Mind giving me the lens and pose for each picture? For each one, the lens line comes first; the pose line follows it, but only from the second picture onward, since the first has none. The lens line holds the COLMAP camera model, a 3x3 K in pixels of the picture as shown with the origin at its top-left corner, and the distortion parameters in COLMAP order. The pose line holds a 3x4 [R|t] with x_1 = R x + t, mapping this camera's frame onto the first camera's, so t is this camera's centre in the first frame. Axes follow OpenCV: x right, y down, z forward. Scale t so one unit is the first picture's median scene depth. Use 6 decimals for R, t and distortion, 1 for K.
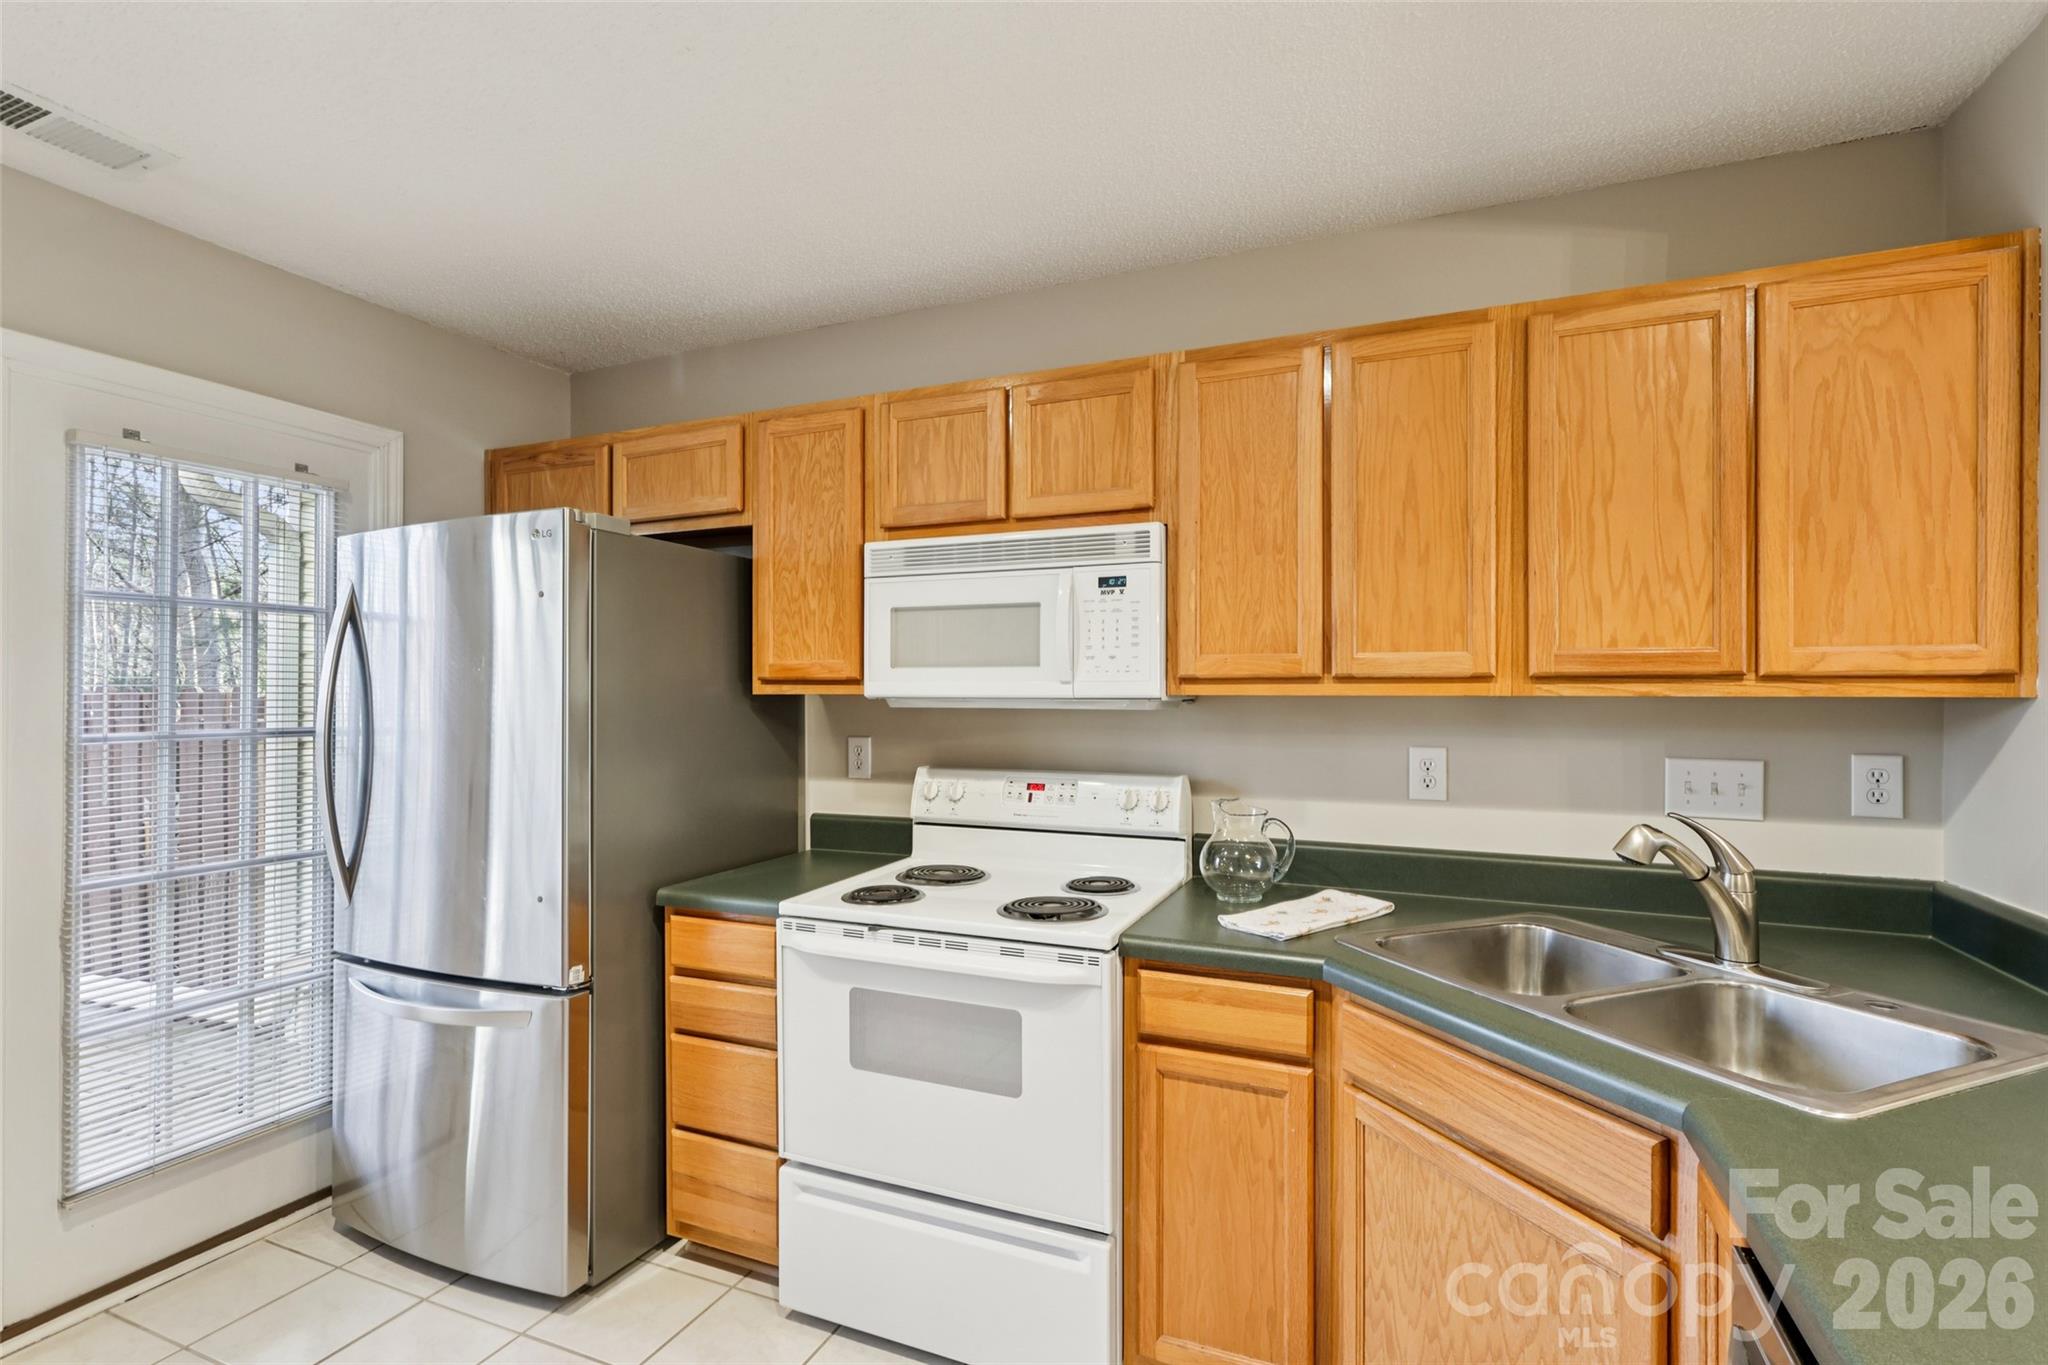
lens RADIAL K [[950.4, 0, 1024.0], [0, 950.4, 682.5], [0, 0, 1]] dist [-0.000179, -0.000046]
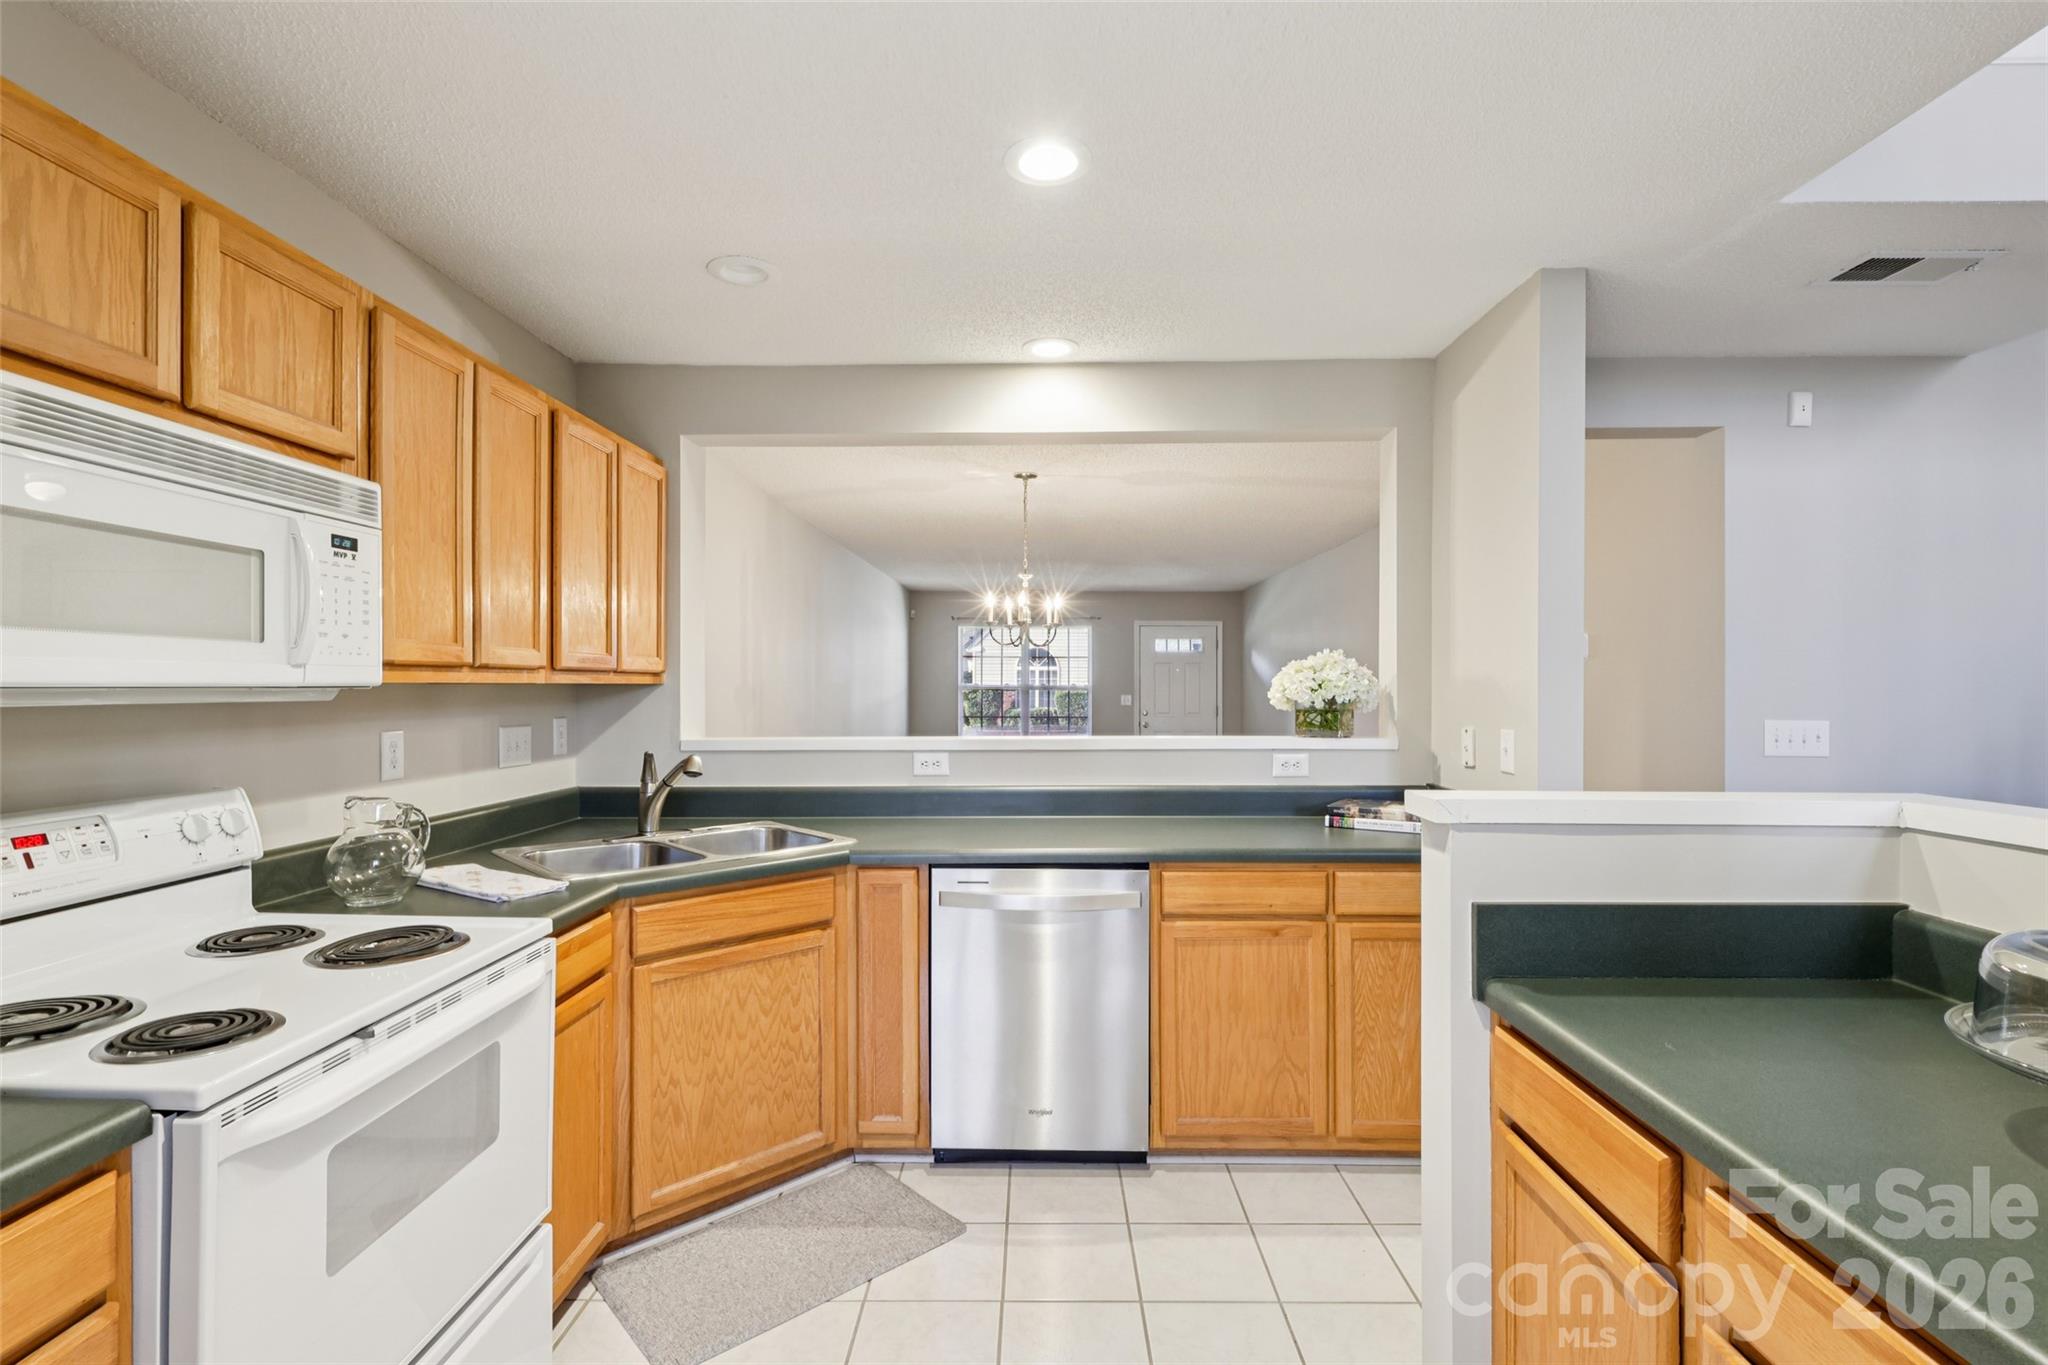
lens RADIAL K [[950.4, 0, 1024.0], [0, 950.4, 682.5], [0, 0, 1]] dist [-0.000179, -0.000046]
pose [[-0.370318, 0.000326, 0.928905, -0.872669], [-0.011123, 0.999927, -0.004786, 0.010558], [-0.928839, -0.012105, -0.370287, 0.760407]]
